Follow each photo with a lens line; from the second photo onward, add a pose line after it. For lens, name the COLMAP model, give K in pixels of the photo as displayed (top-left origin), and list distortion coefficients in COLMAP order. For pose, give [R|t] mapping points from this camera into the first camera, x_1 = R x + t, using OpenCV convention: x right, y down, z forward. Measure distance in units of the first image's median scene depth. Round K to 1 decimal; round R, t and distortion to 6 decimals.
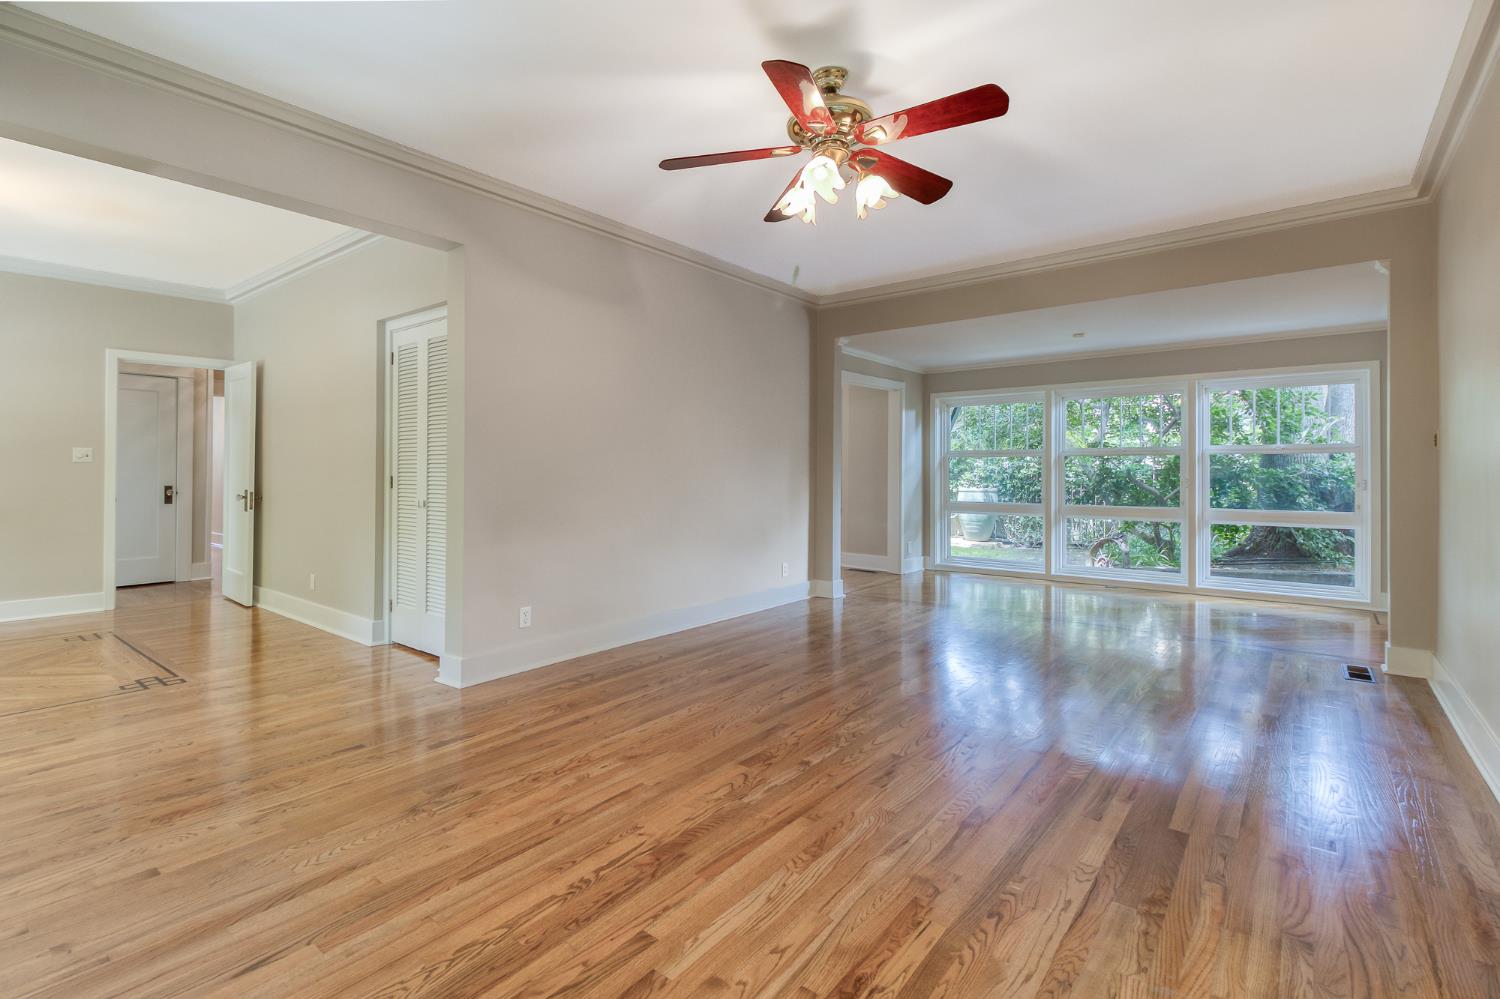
lens RADIAL K [[695.7, 0, 724.3], [0, 695.7, 450.6], [0, 0, 1]] dist [-0.003852, -0.007943]
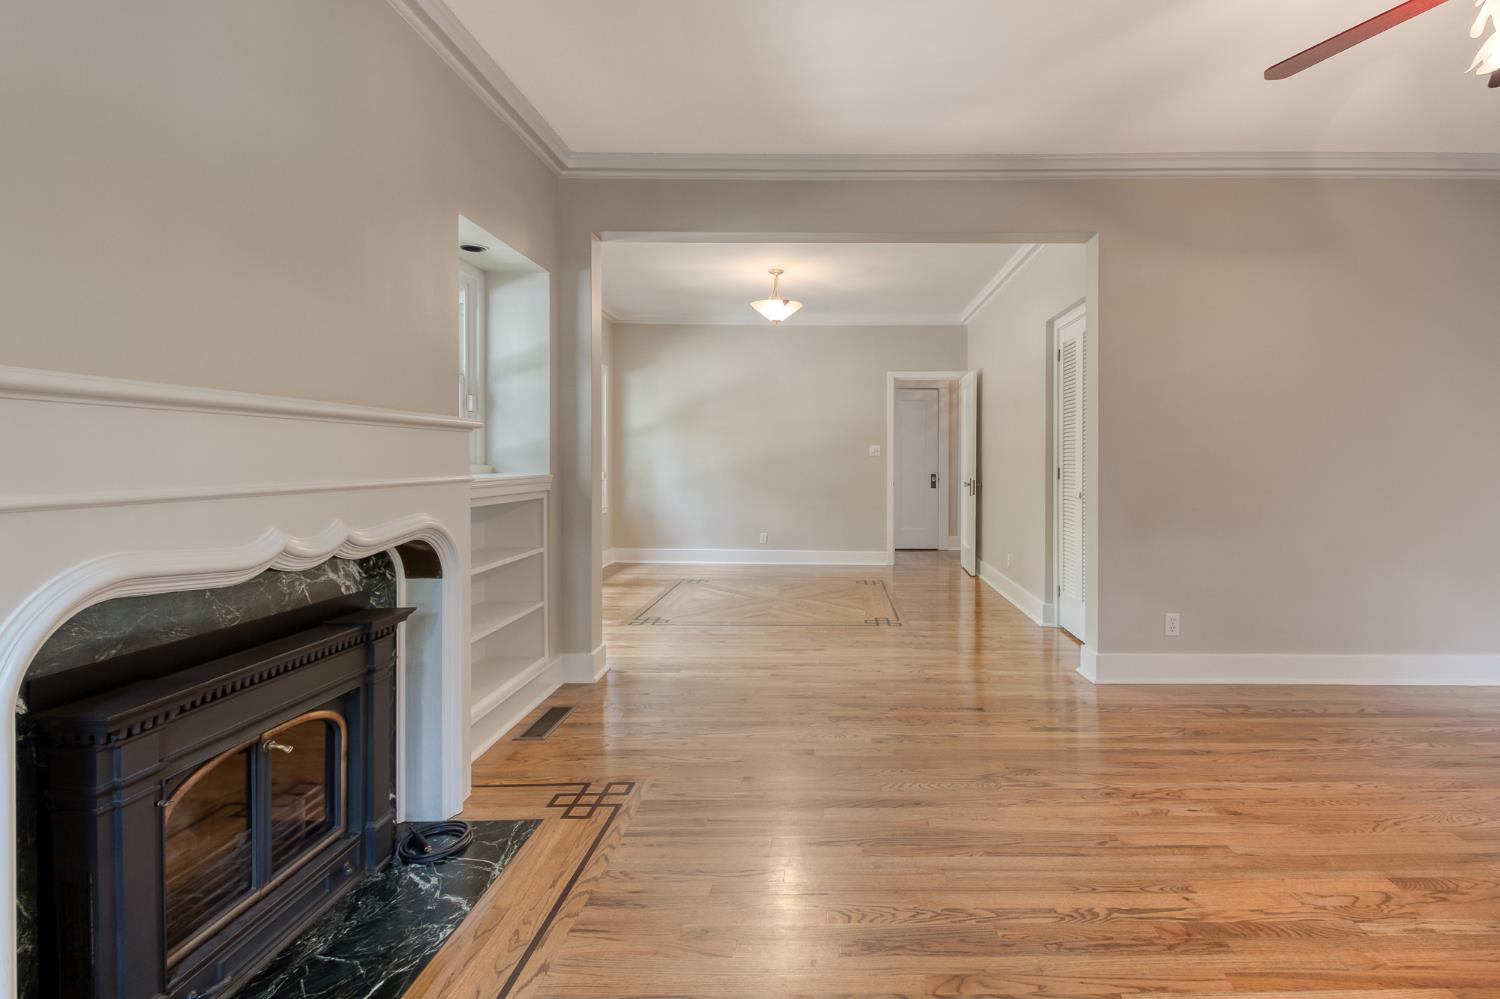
lens RADIAL K [[695.7, 0, 820.6], [0, 695.7, 463.6], [0, 0, 1]] dist [-0.003852, -0.007943]
pose [[0.619928, 0.006452, -0.784632, 0.210489], [0.018440, 0.999570, 0.022789, -0.002196], [0.784442, -0.028596, 0.619543, 0.118183]]
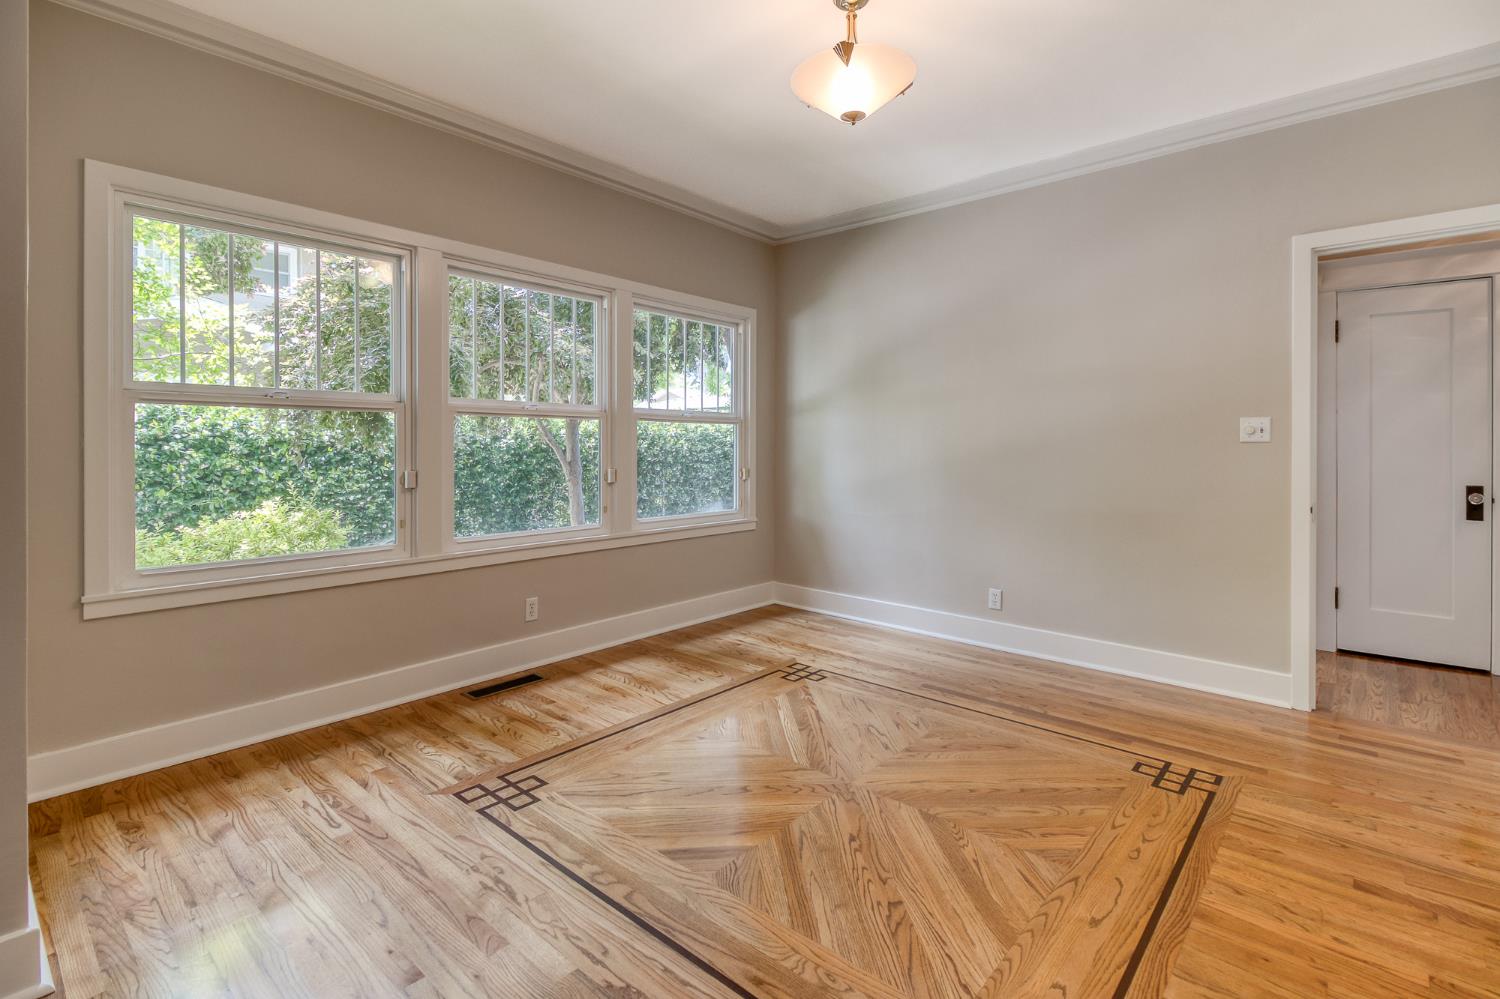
lens RADIAL K [[695.7, 0, 745.6], [0, 695.7, 449.4], [0, 0, 1]] dist [-0.003852, -0.007943]
pose [[-0.057373, 0.001309, -0.998352, -0.730016], [0.023221, 0.999730, -0.000023, 0.031626], [0.998083, -0.023184, -0.057388, 1.366354]]
